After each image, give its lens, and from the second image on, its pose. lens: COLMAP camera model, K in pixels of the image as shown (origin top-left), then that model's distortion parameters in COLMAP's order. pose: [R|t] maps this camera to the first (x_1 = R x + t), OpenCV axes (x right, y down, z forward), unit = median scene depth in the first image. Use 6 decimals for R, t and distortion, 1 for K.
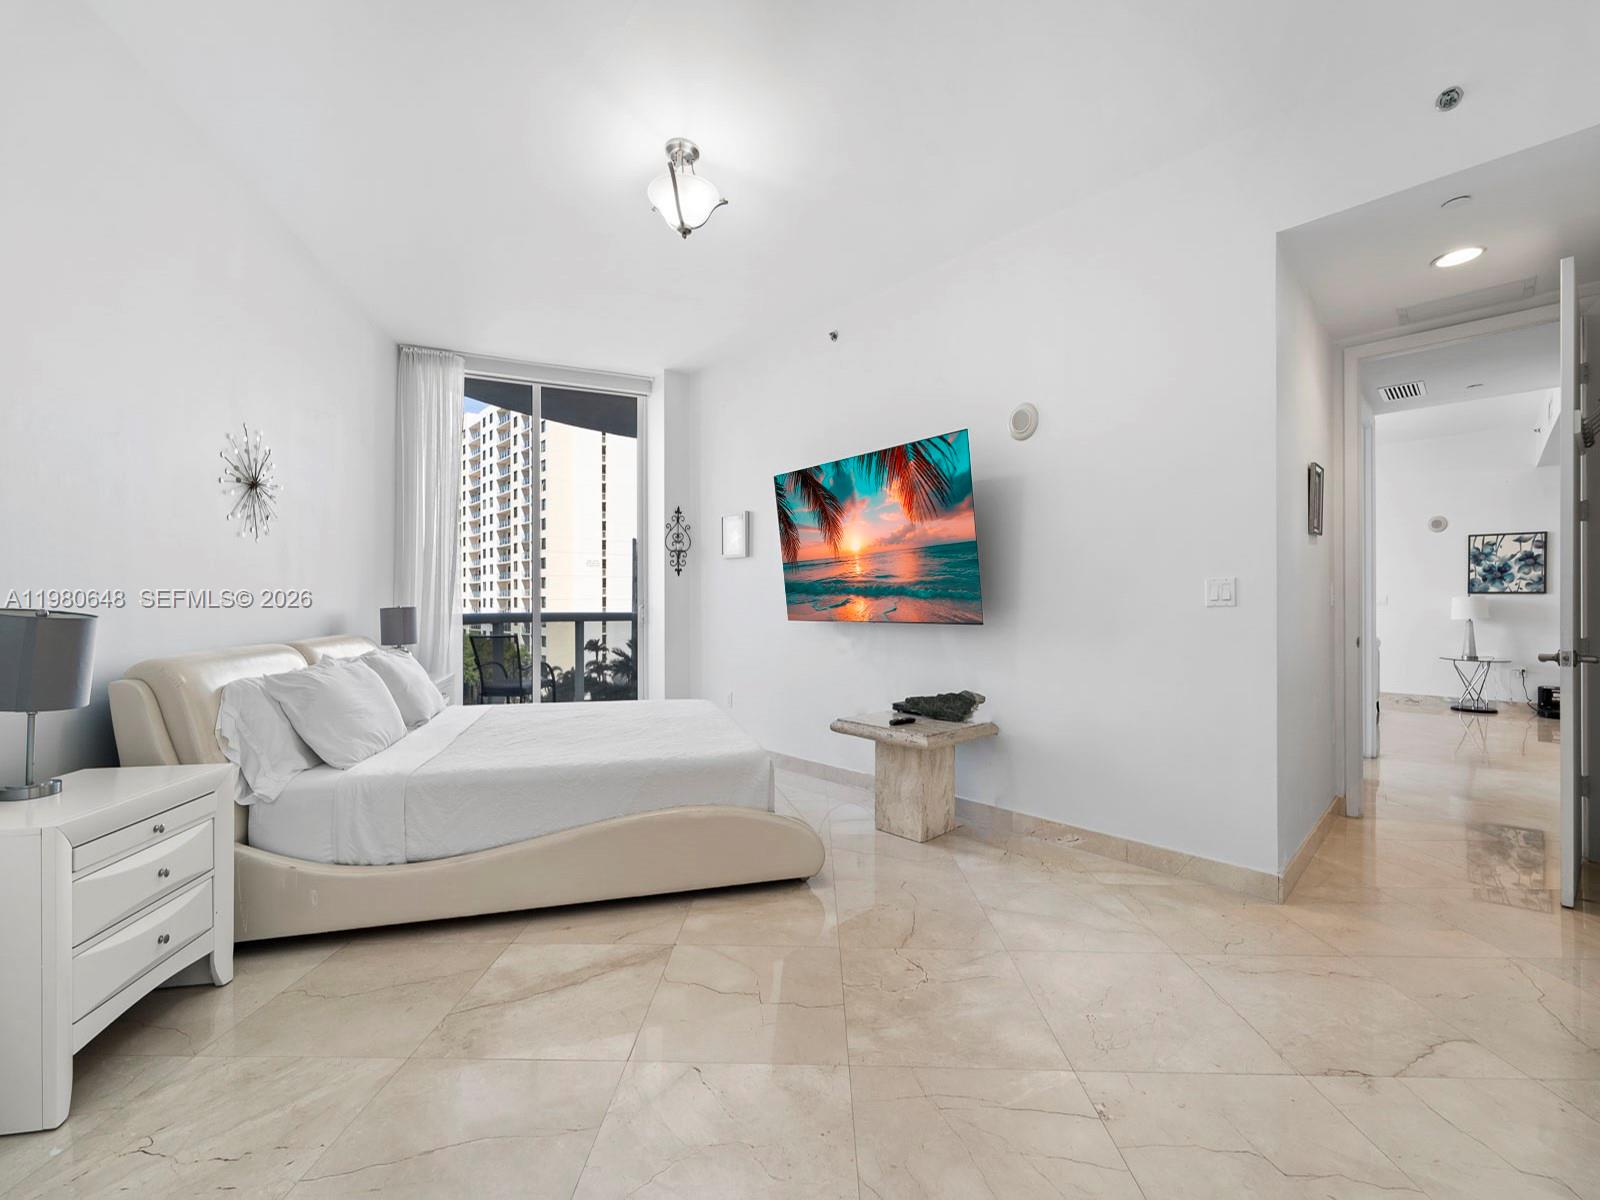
lens RADIAL K [[650.6, 0, 797.5], [0, 650.6, 600.6], [0, 0, 1]] dist [0.002107, -0.000142]
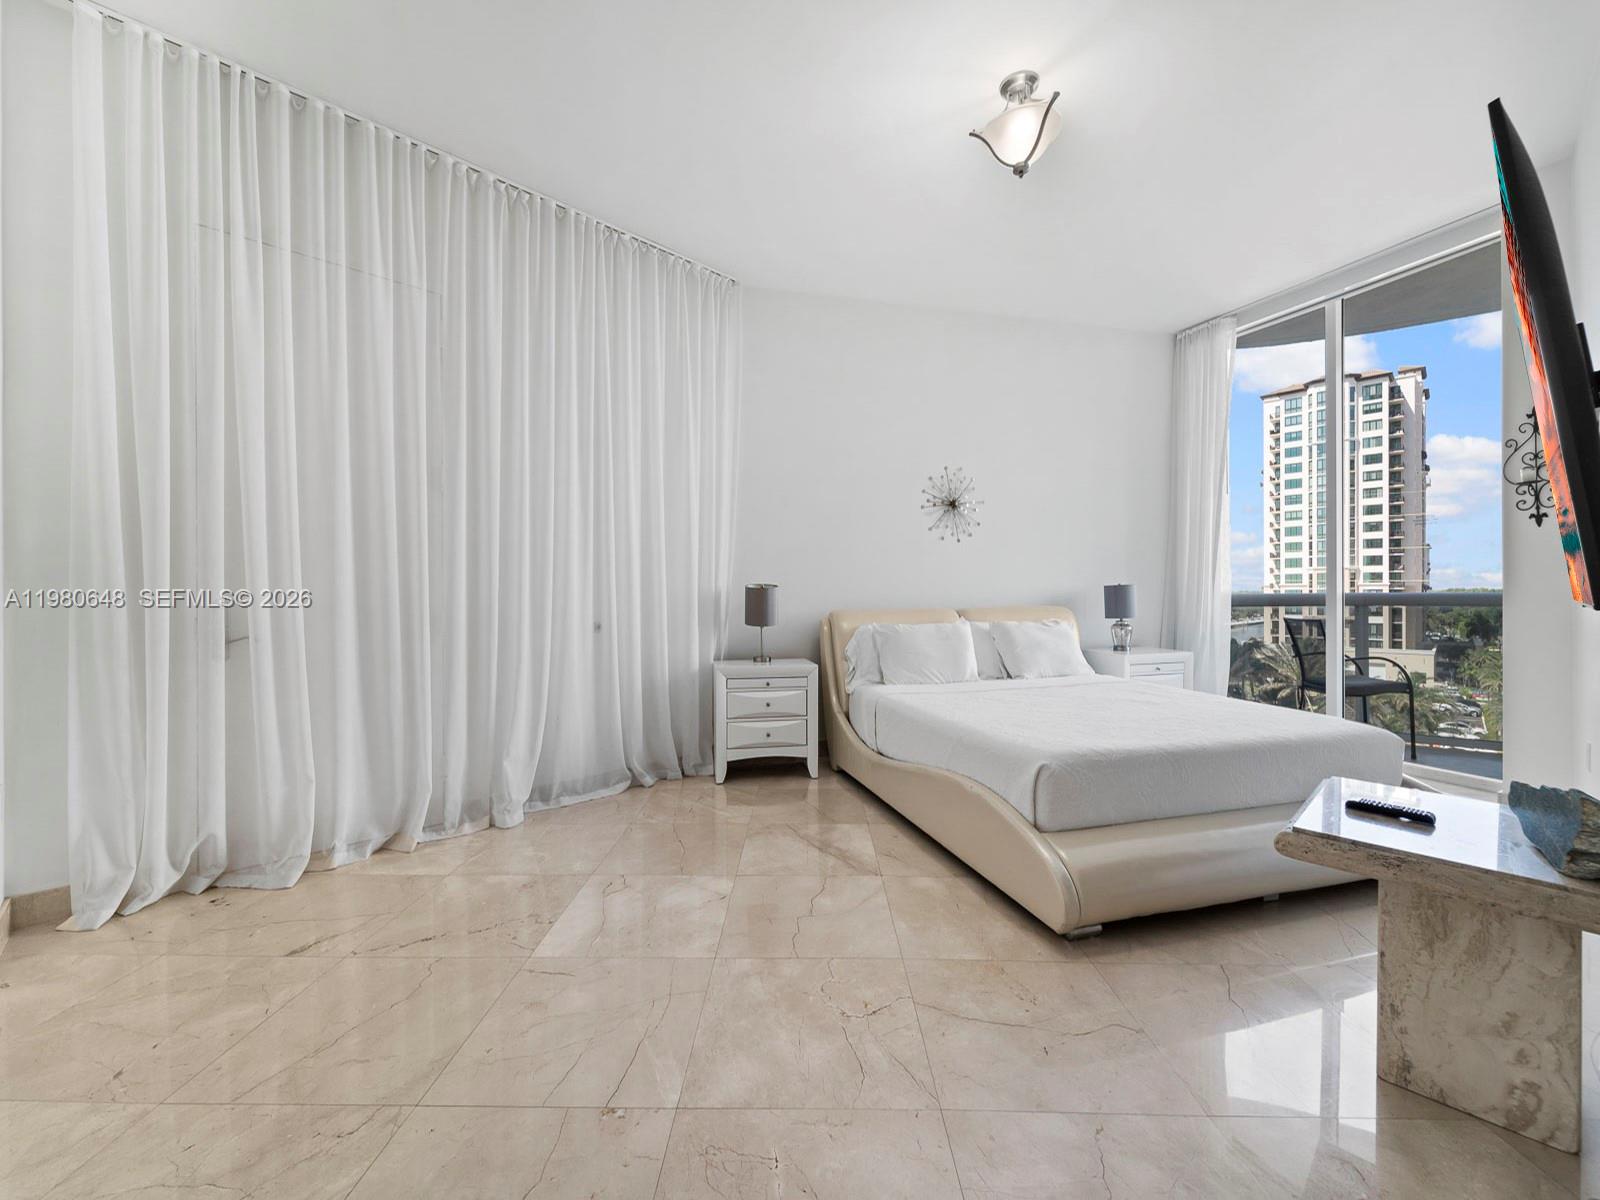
lens RADIAL K [[650.6, 0, 804.0], [0, 650.6, 598.5], [0, 0, 1]] dist [0.002107, -0.000142]
pose [[0.012161, 0.007661, -0.999897, 0.531981], [0.009716, 0.999923, 0.007779, 0.020407], [0.999879, -0.009809, 0.012086, 0.485452]]
